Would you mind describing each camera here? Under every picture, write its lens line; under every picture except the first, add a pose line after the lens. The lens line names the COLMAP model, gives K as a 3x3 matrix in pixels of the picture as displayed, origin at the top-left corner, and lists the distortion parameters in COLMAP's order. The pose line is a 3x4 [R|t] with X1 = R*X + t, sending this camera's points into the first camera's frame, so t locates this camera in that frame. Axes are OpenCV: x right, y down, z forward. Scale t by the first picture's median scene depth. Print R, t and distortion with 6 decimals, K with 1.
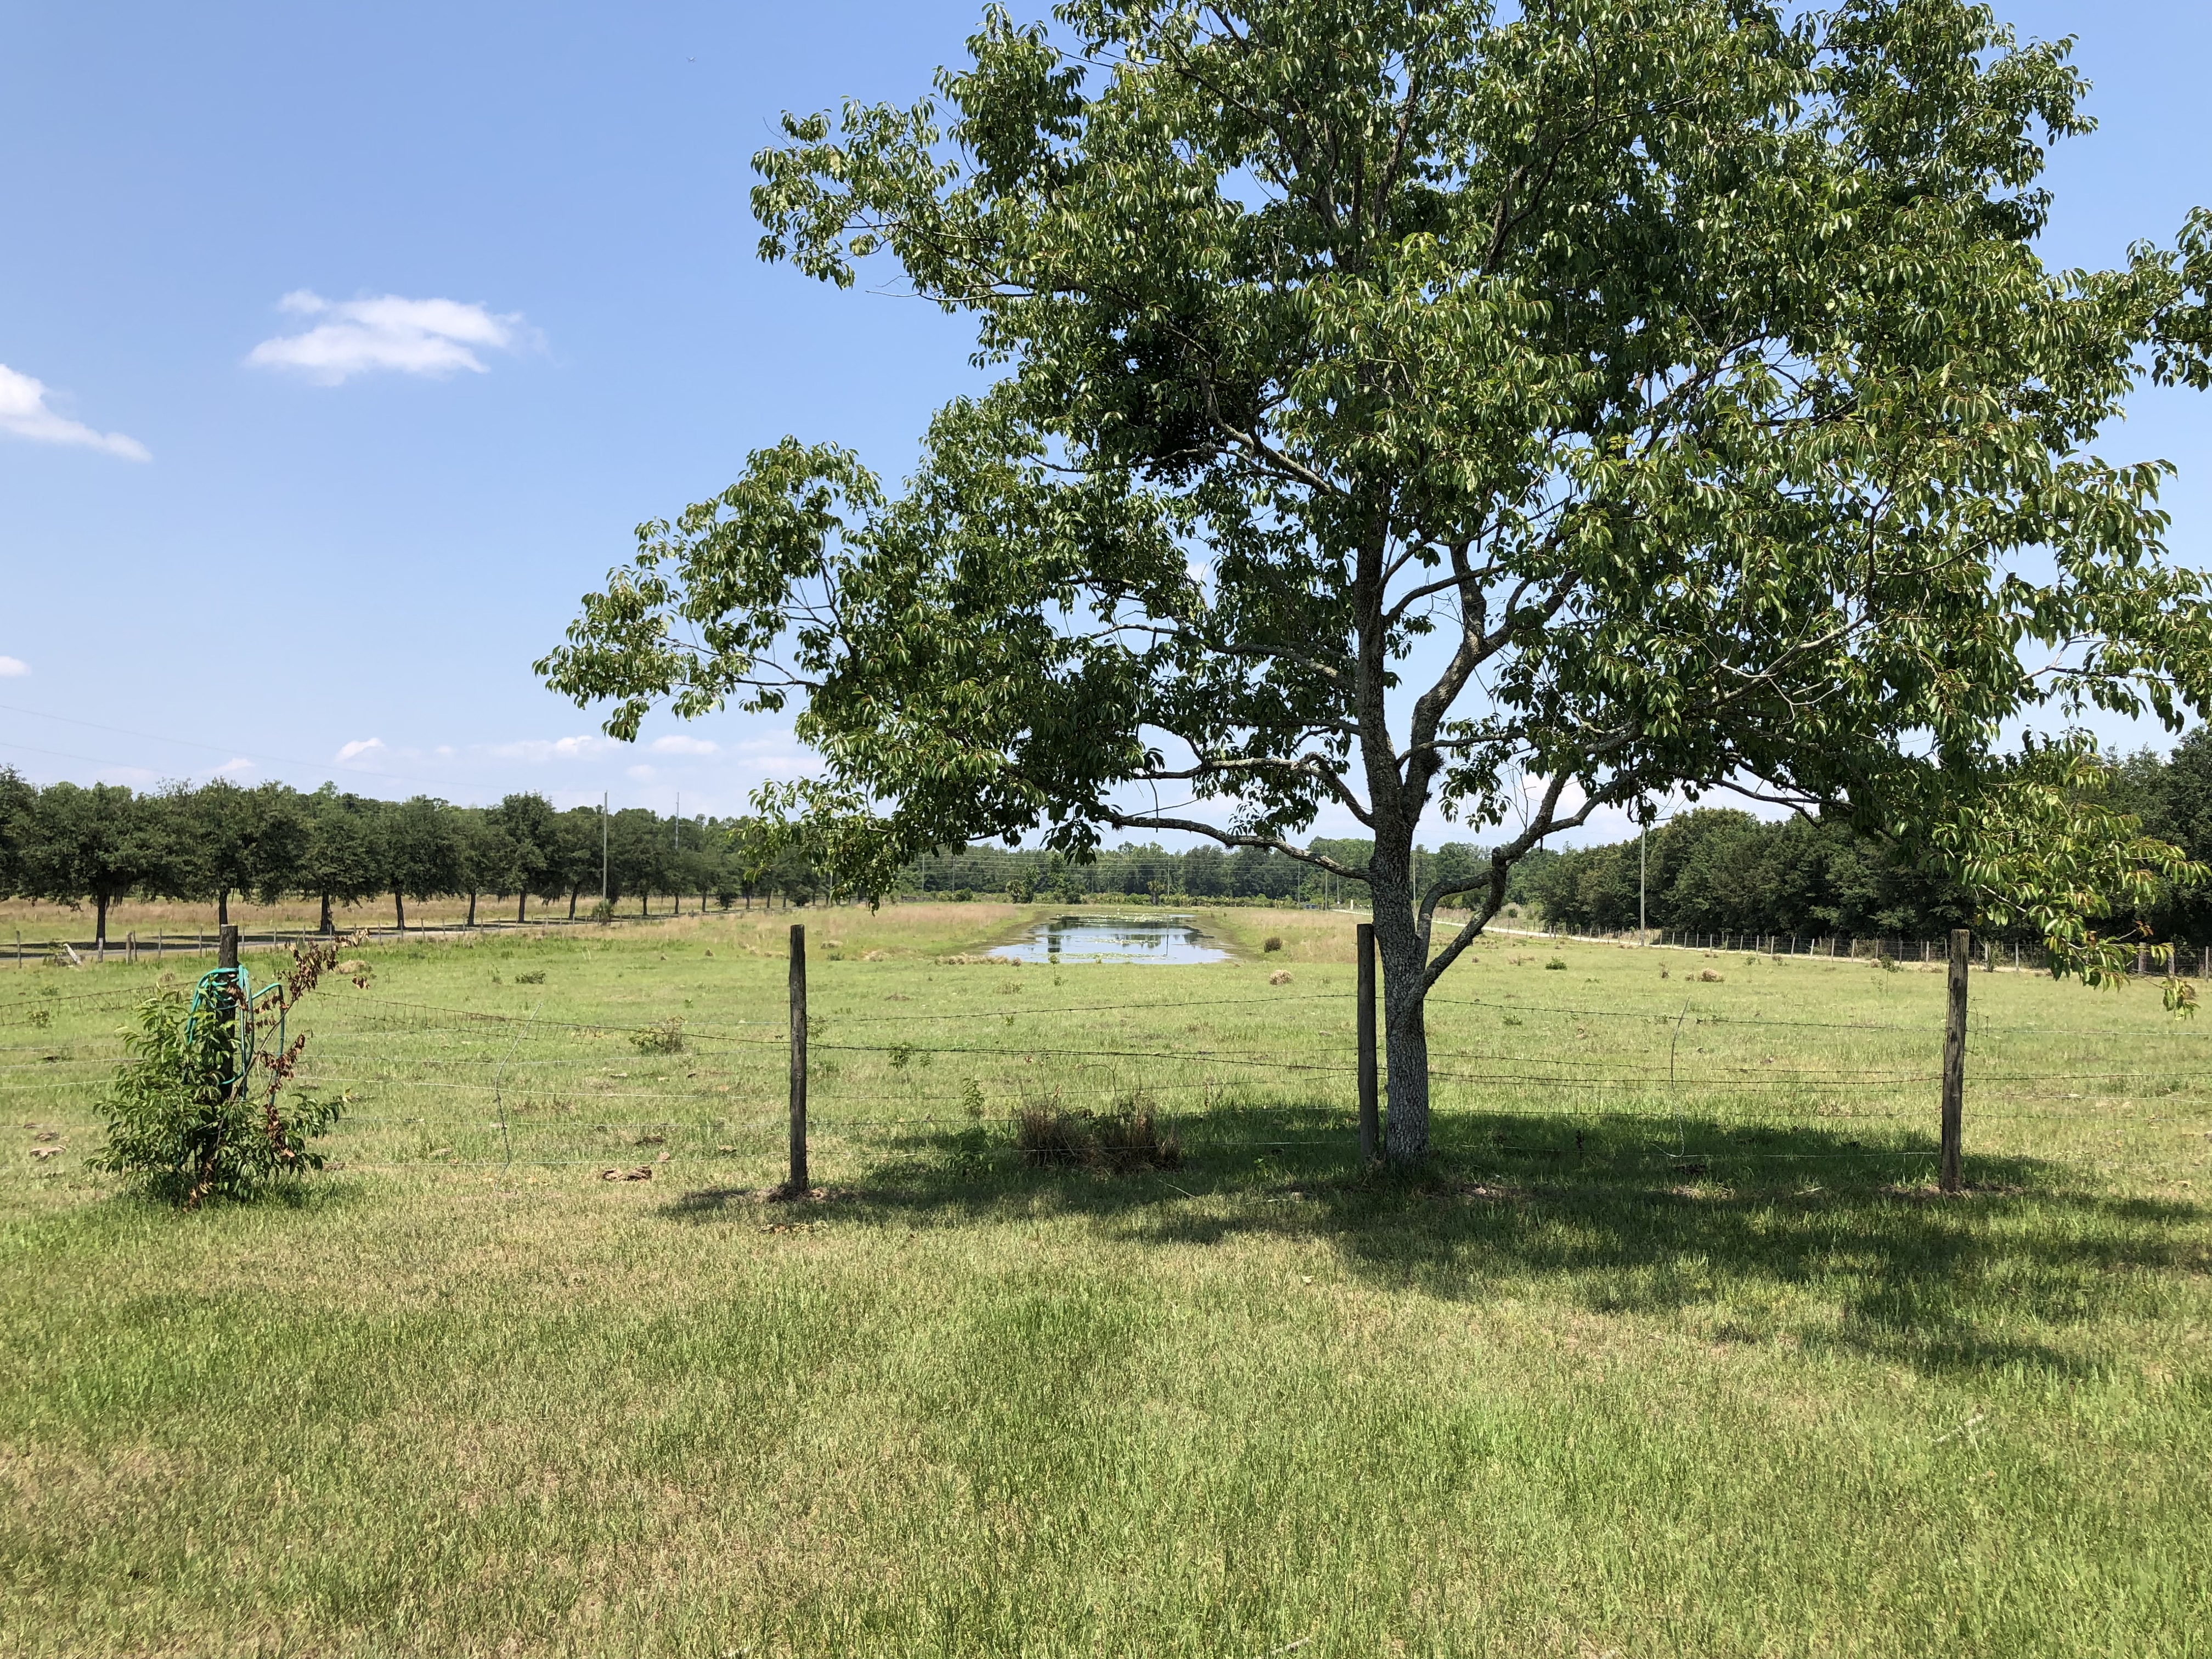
lens RADIAL K [[1770.4, 0, 1109.2], [0, 1770.4, 827.5], [0, 0, 1]] dist [0.054467, 0.000277]
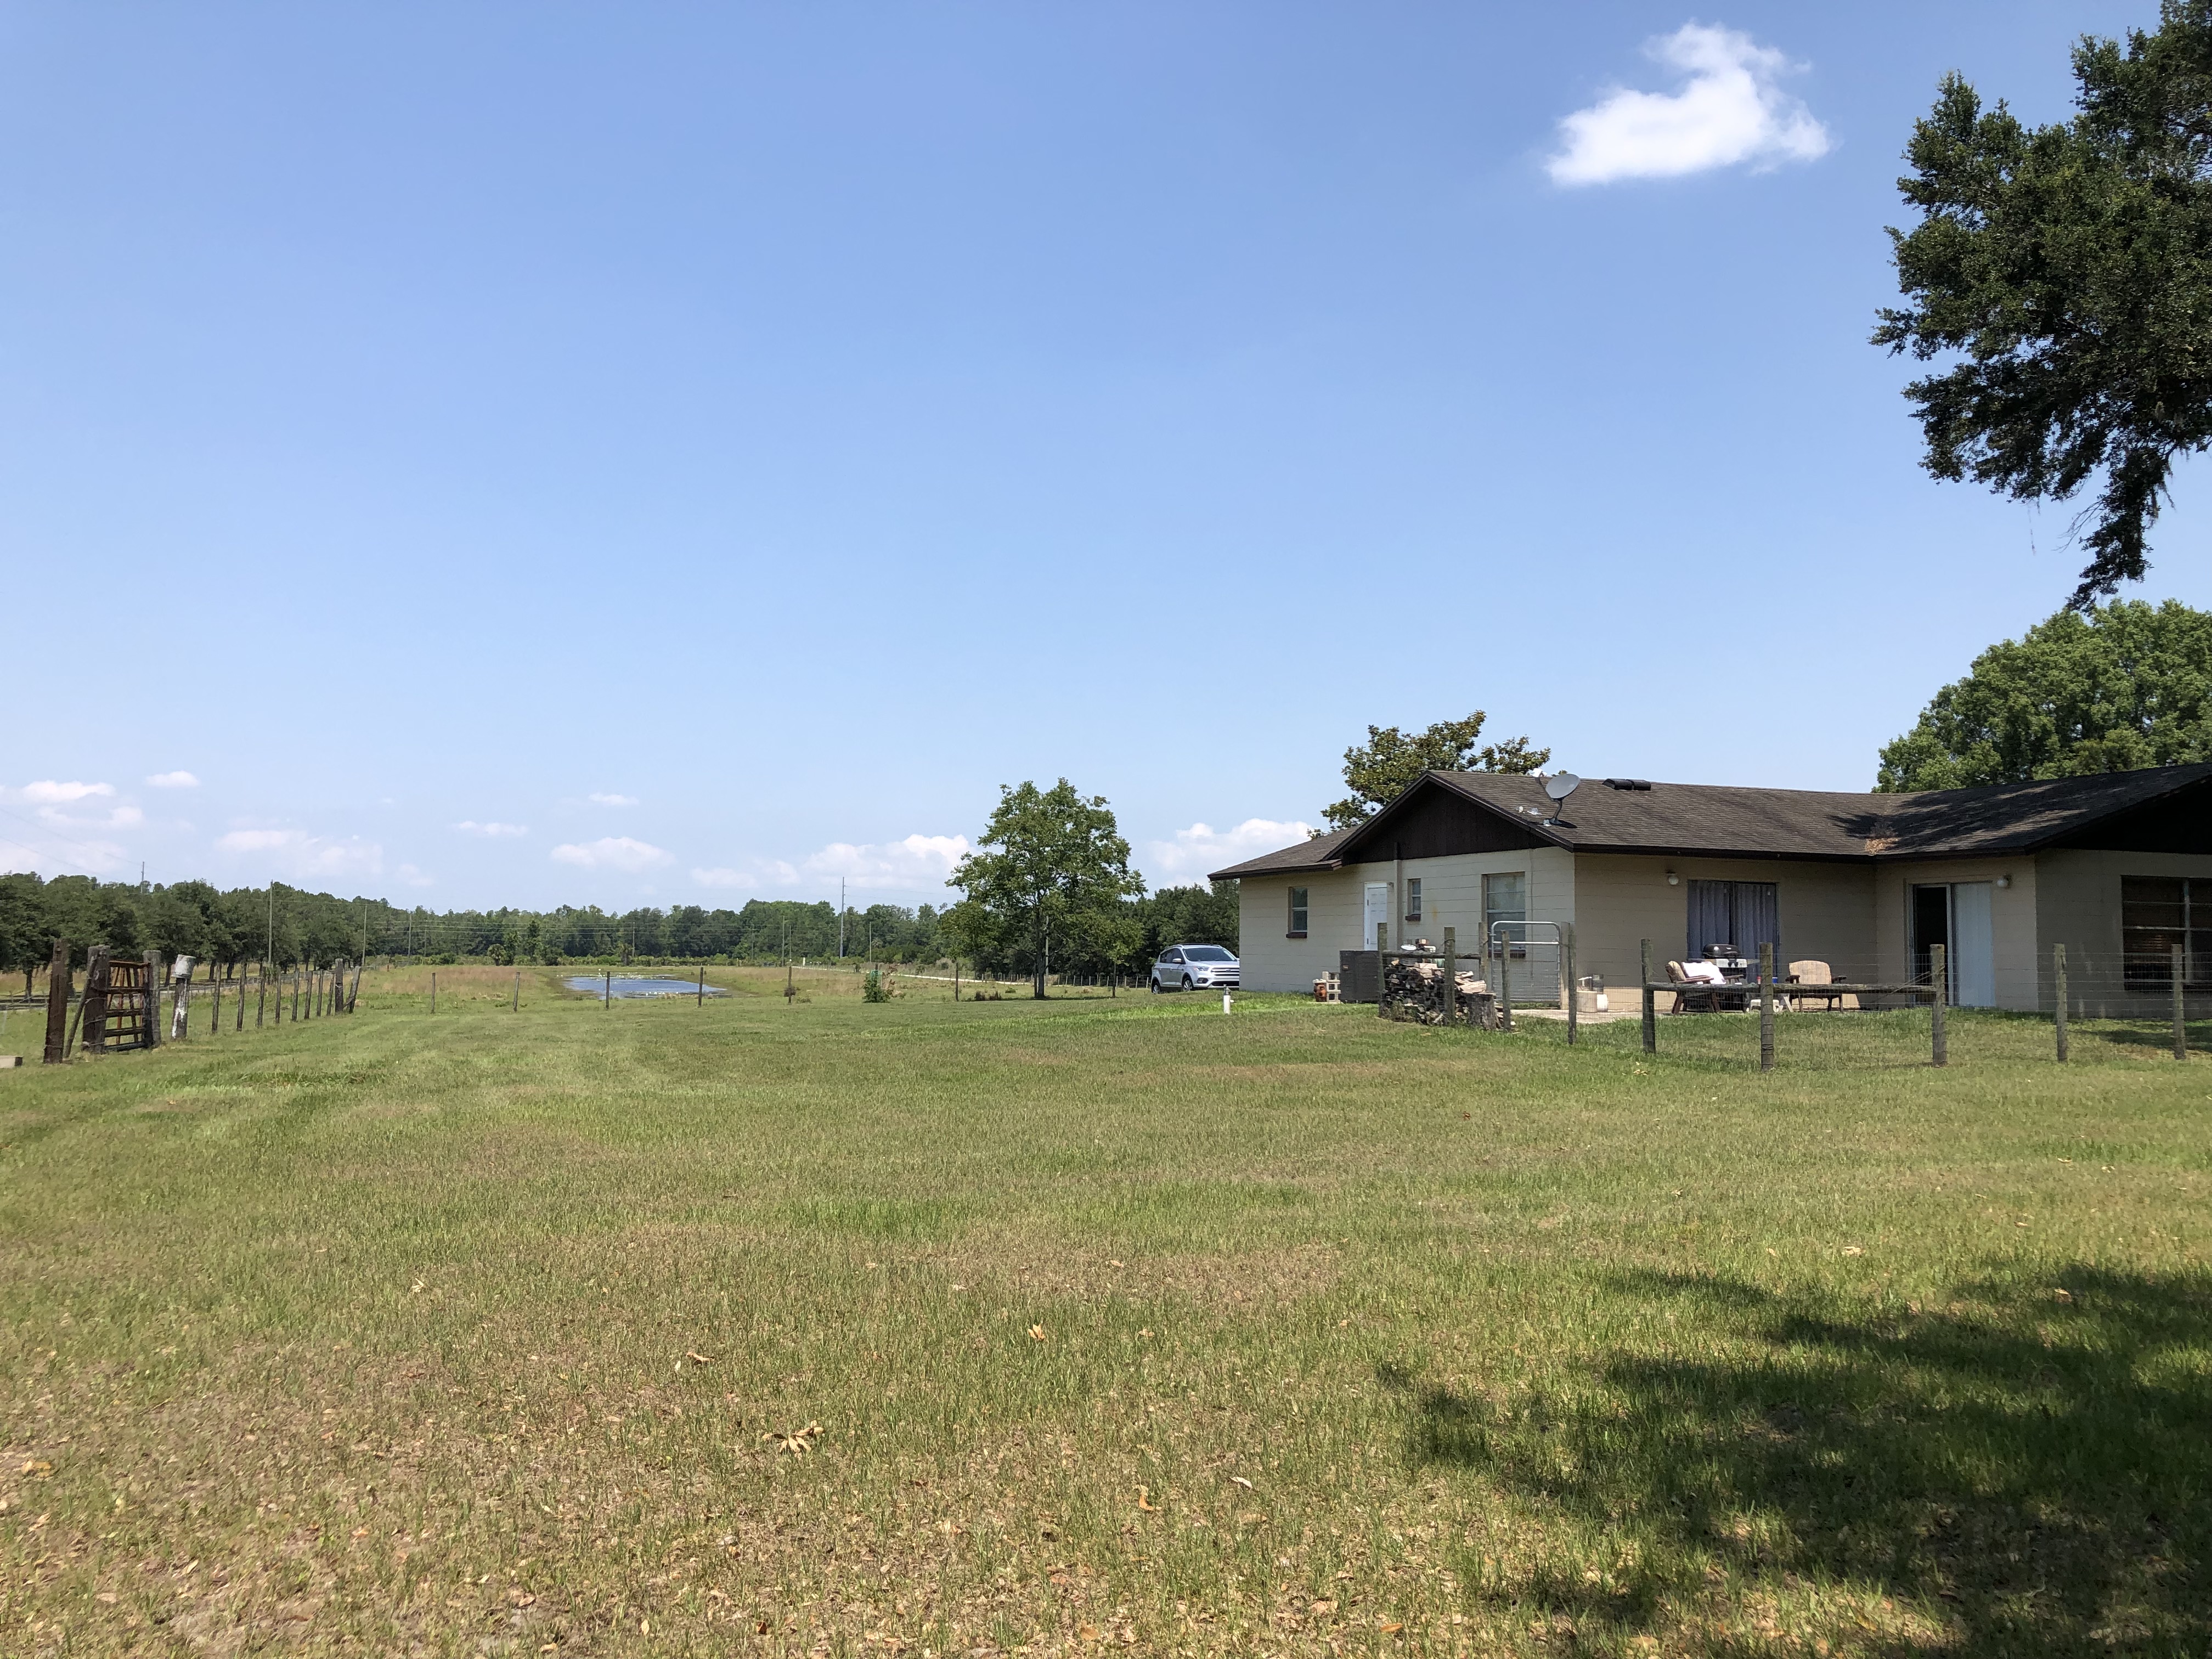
lens RADIAL K [[1742.9, 0, 1090.1], [0, 1742.9, 820.1], [0, 0, 1]] dist [0.010893, -0.006934]
pose [[0.948139, 0.011902, 0.317634, -0.120397], [-0.000004, 0.999299, -0.037432, -0.016100], [-0.317857, 0.035489, 0.947474, -0.365323]]
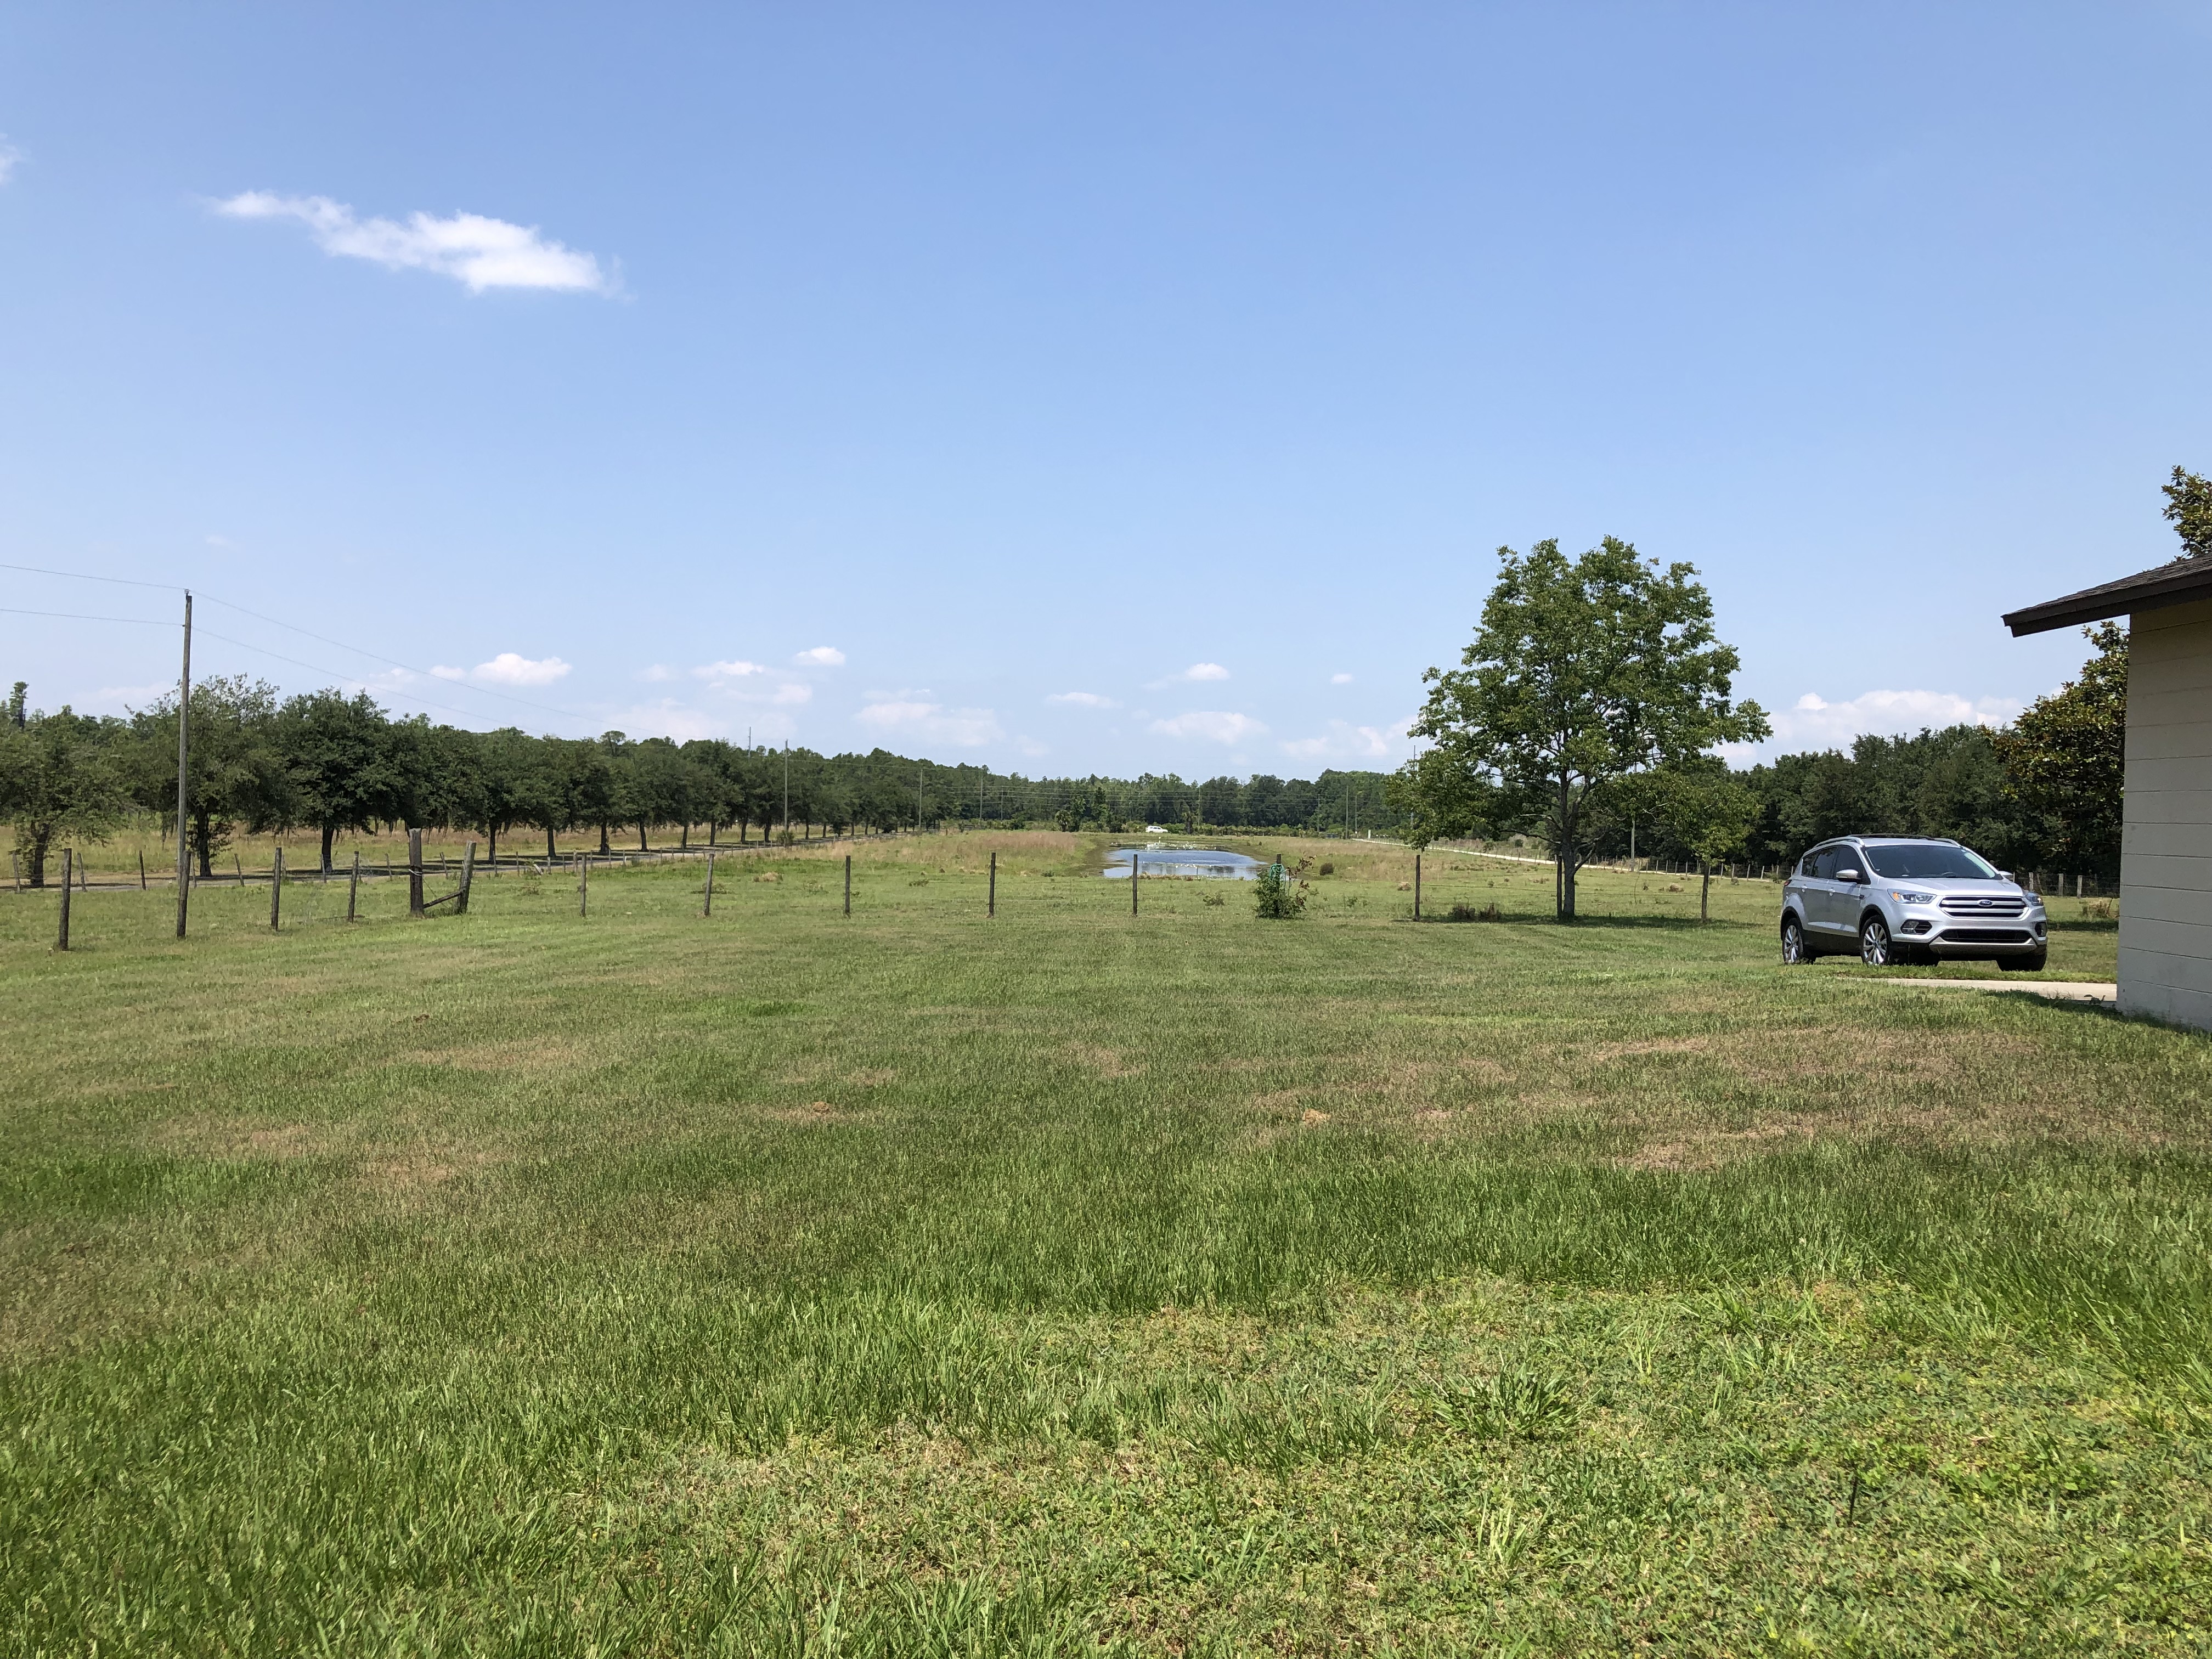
lens RADIAL K [[1742.9, 0, 1090.1], [0, 1742.9, 820.1], [0, 0, 1]] dist [0.010893, -0.006934]
pose [[0.999913, 0.006594, -0.011382, -0.057148], [-0.006164, 0.999282, 0.037379, -0.010947], [0.011620, -0.037306, 0.999236, -0.192734]]
